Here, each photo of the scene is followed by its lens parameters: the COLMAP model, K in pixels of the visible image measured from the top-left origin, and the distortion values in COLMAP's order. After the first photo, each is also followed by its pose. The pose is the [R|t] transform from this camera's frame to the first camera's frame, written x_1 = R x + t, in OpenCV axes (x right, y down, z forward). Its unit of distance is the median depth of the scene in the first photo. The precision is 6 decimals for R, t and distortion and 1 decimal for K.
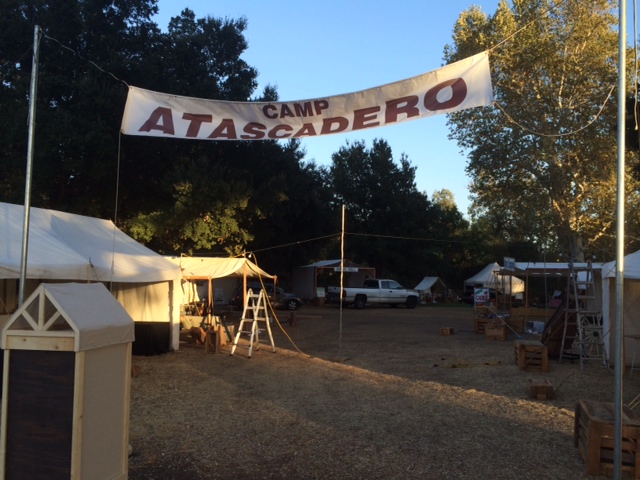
lens RADIAL K [[546.7, 0, 320.6], [0, 546.7, 240.8], [0, 0, 1]] dist [0.012835, -0.005109]
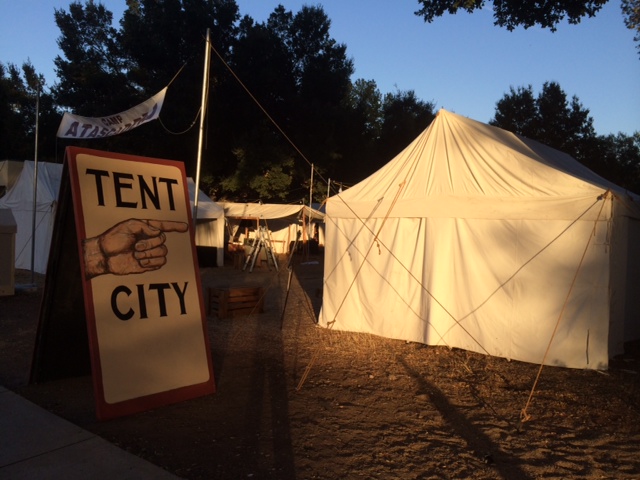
lens RADIAL K [[546.7, 0, 318.4], [0, 546.7, 239.9], [0, 0, 1]] dist [0.012835, -0.005109]
pose [[0.871192, 0.046109, -0.488772, 0.557117], [-0.000645, 0.995686, 0.092781, -0.004893], [0.490941, -0.080515, 0.867464, -0.107364]]
